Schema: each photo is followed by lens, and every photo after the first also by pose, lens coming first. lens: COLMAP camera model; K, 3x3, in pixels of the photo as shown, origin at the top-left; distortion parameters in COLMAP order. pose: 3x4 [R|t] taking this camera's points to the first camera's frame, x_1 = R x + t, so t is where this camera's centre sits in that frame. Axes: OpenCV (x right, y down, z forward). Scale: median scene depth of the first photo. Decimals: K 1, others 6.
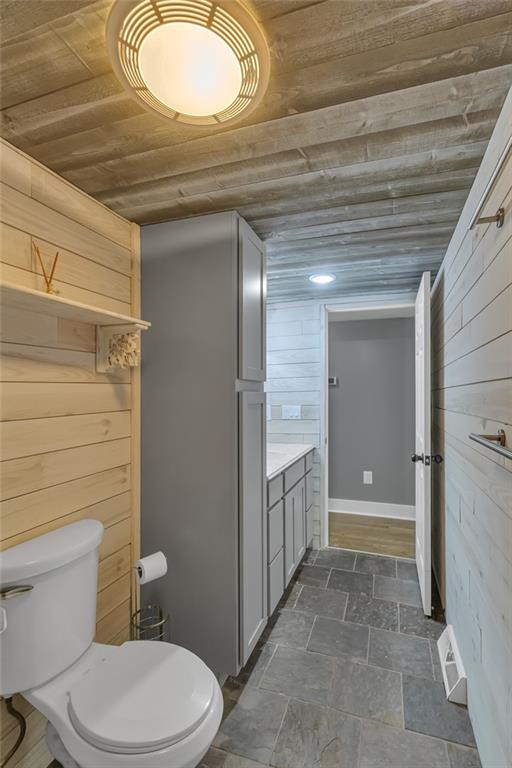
lens RADIAL K [[395.0, 0, 256.0], [0, 395.0, 384.0], [0, 0, 1]] dist [-0.000739, -0.000039]
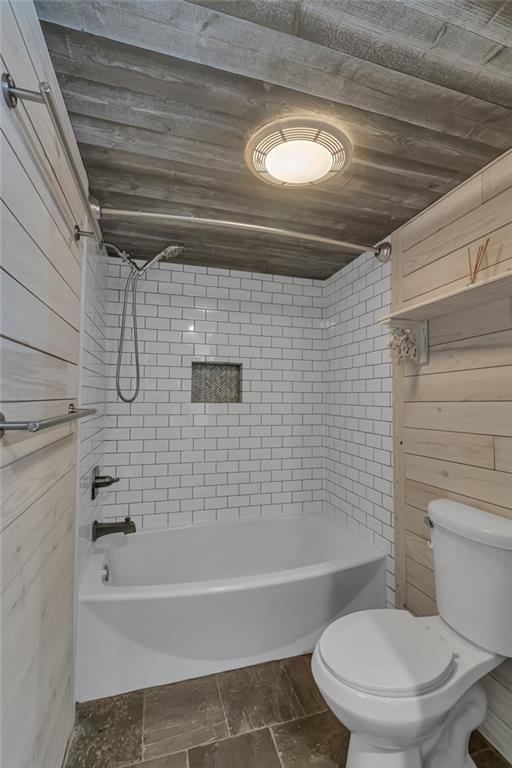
lens RADIAL K [[339.4, 0, 256.0], [0, 339.4, 384.0], [0, 0, 1]] dist [-0.000082, -0.000062]
pose [[-0.816464, -0.025508, -0.576833, 0.614806], [0.011043, 0.998151, -0.059770, 0.108395], [0.577291, -0.055170, -0.814672, 1.713453]]
